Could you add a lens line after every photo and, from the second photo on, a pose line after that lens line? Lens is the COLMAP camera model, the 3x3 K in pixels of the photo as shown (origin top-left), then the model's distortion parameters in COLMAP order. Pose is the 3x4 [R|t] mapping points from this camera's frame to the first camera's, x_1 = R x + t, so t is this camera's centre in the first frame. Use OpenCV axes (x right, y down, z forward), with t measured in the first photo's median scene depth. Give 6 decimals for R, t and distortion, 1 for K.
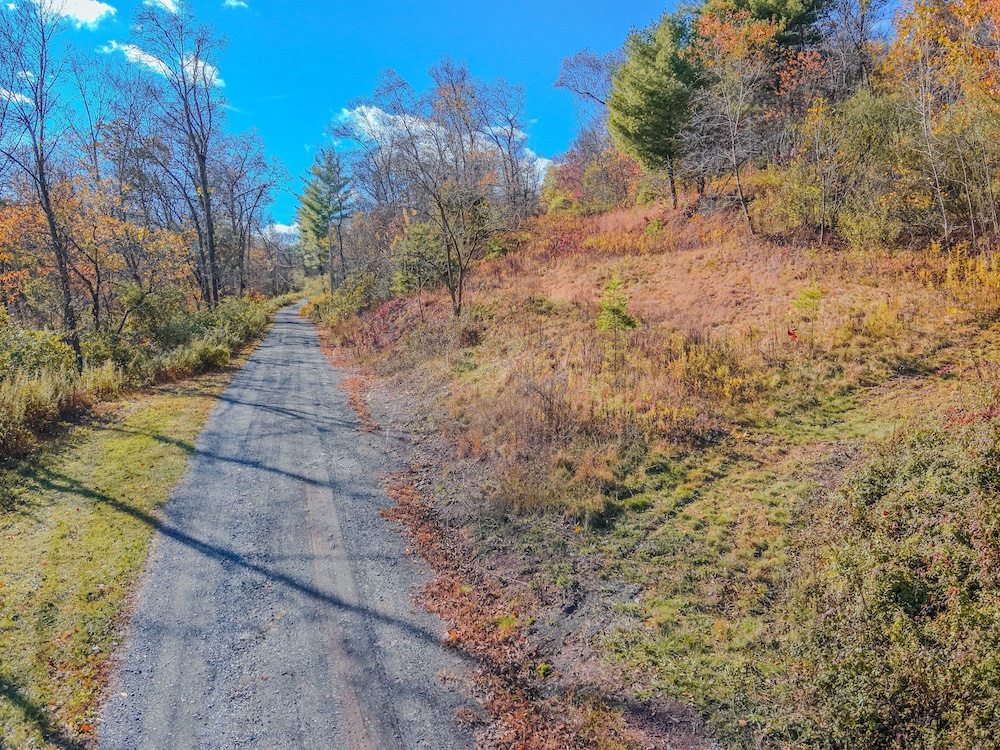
lens RADIAL K [[718.2, 0, 503.6], [0, 718.2, 371.4], [0, 0, 1]] dist [0.203142, -0.439336]
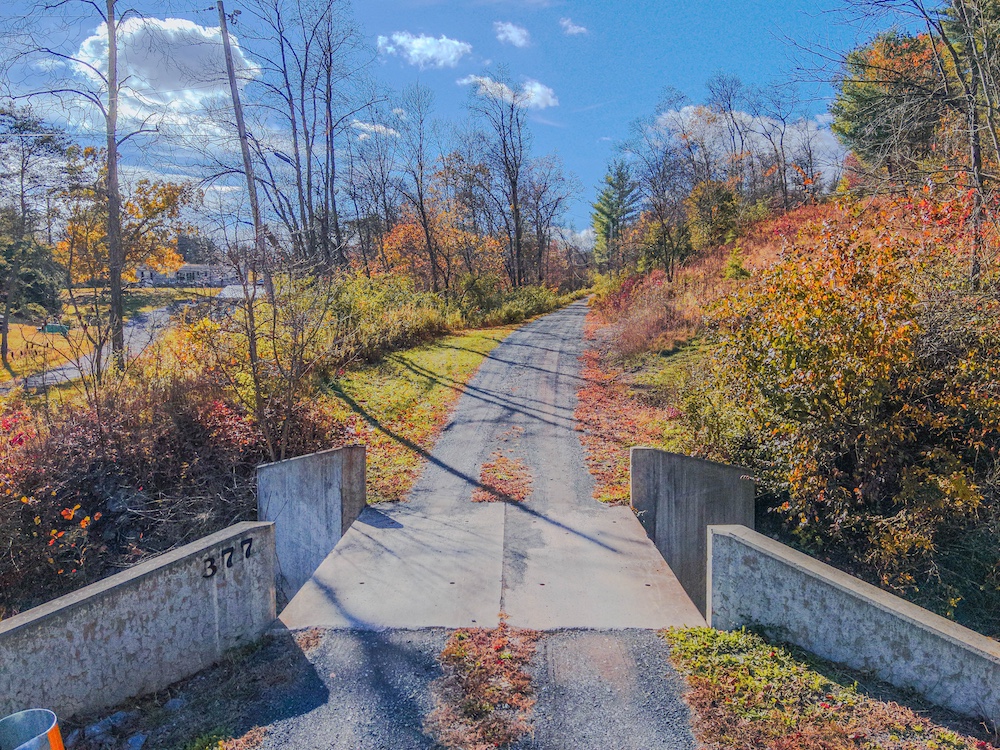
lens RADIAL K [[721.6, 0, 500.0], [0, 721.6, 375.0], [0, 0, 1]] dist [0.135736, -0.258879]
pose [[0.917843, 0.028351, -0.395930, 0.138808], [-0.026619, 0.999597, 0.009869, 0.067882], [0.396050, 0.001481, 0.918228, -0.312676]]
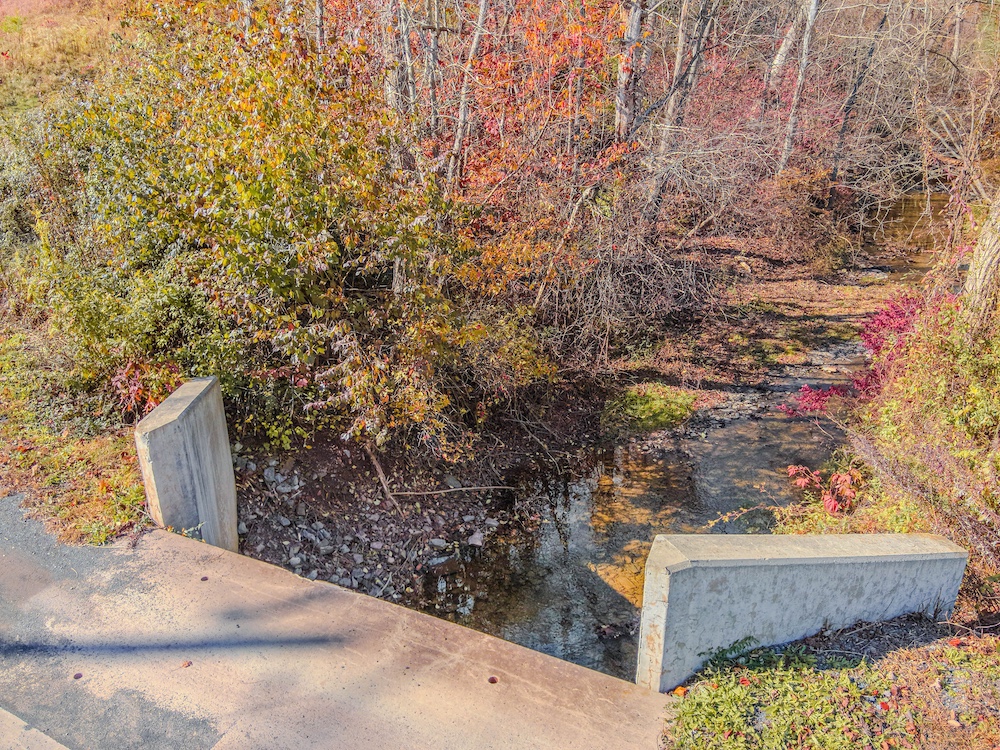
lens RADIAL K [[721.6, 0, 500.0], [0, 721.6, 375.0], [0, 0, 1]] dist [0.135736, -0.258879]
pose [[0.736659, -0.248322, 0.629022, 0.052063], [0.041427, 0.944967, 0.324533, 0.044313], [-0.674994, -0.213012, 0.706406, -0.207828]]
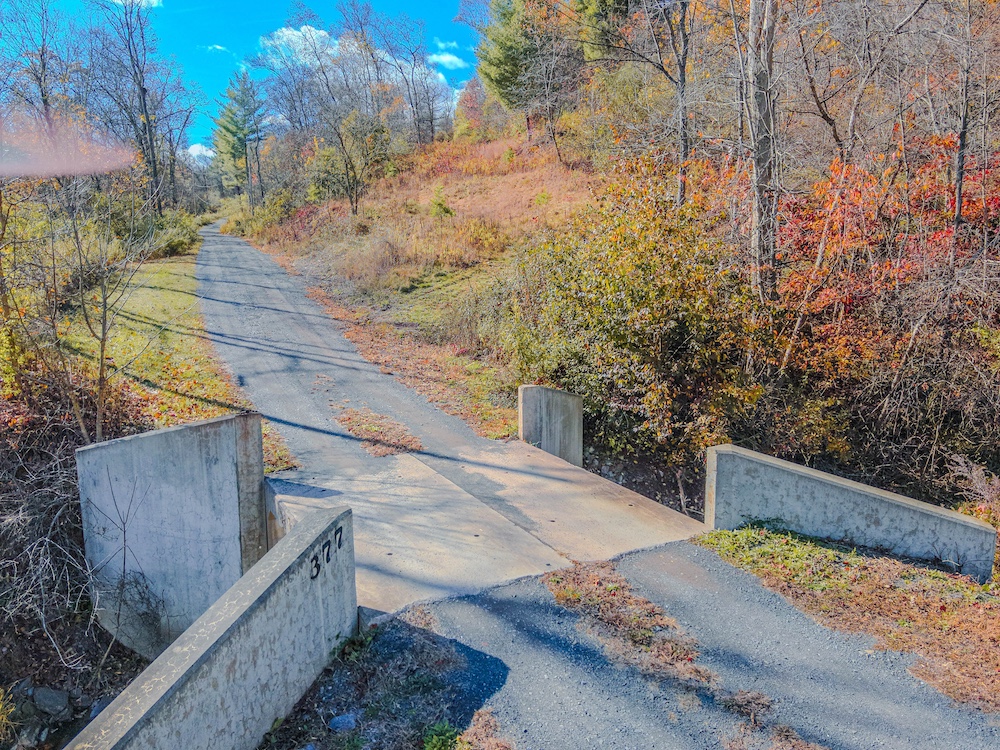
lens RADIAL K [[718.2, 0, 503.6], [0, 718.2, 371.4], [0, 0, 1]] dist [0.203142, -0.439336]
pose [[0.994683, -0.015602, 0.101791, 0.052037], [0.005834, 0.995407, 0.095560, 0.062955], [-0.102814, -0.094458, 0.990205, -0.328670]]
